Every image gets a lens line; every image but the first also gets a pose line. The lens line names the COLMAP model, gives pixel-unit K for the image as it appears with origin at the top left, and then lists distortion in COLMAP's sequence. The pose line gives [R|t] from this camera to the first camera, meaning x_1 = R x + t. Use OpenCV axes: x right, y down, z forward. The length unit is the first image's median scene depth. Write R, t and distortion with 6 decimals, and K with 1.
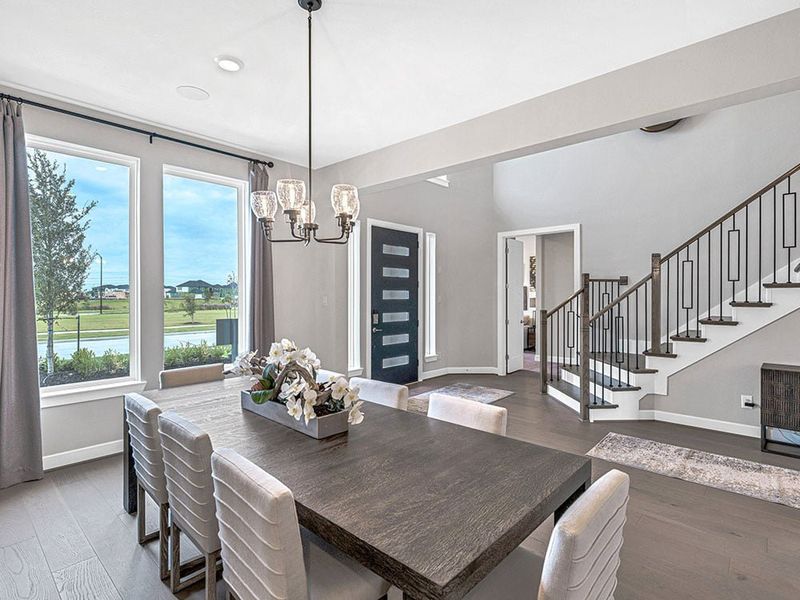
lens RADIAL K [[397.4, 0, 399.3], [0, 397.4, 296.8], [0, 0, 1]] dist [-0.000026, -0.000565]
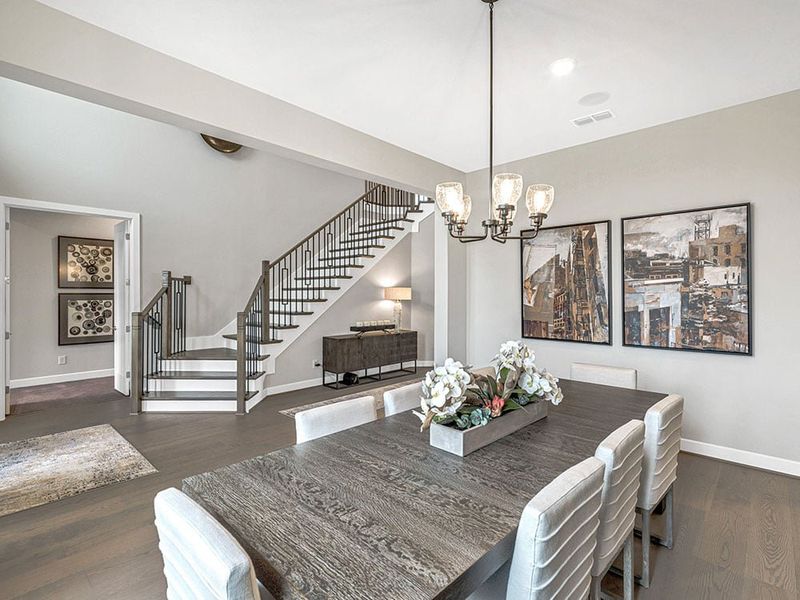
lens RADIAL K [[397.4, 0, 399.3], [0, 397.4, 296.8], [0, 0, 1]] dist [-0.000026, -0.000565]
pose [[0.005799, -0.006076, 0.999965, -0.576918], [0.004473, 0.999972, 0.006050, -0.002242], [-0.999973, 0.004438, 0.005826, 0.575237]]
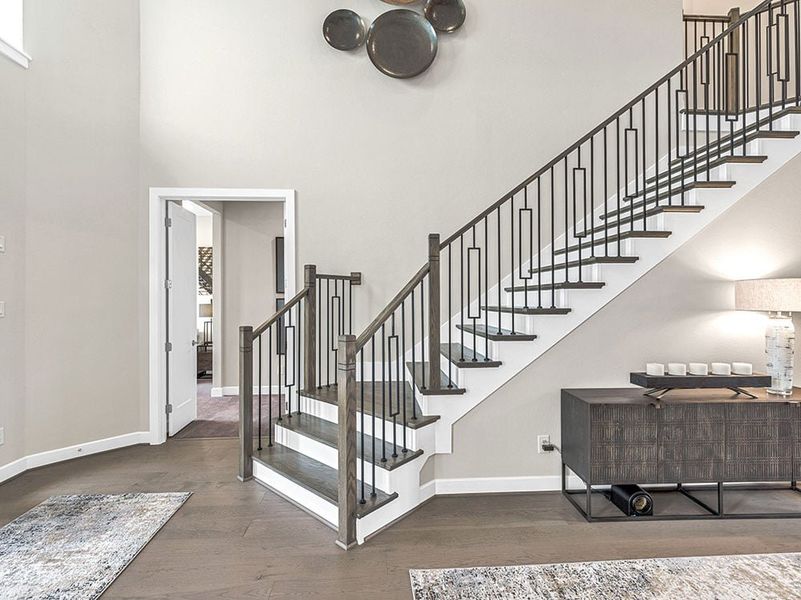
lens RADIAL K [[397.9, 0, 399.8], [0, 397.9, 296.8], [0, 0, 1]] dist [-0.000026, -0.000565]
pose [[0.688403, 0.001542, 0.725327, 0.139175], [0.008285, 0.999916, -0.009989, -0.001378], [-0.725281, 0.012886, 0.688332, 0.592361]]
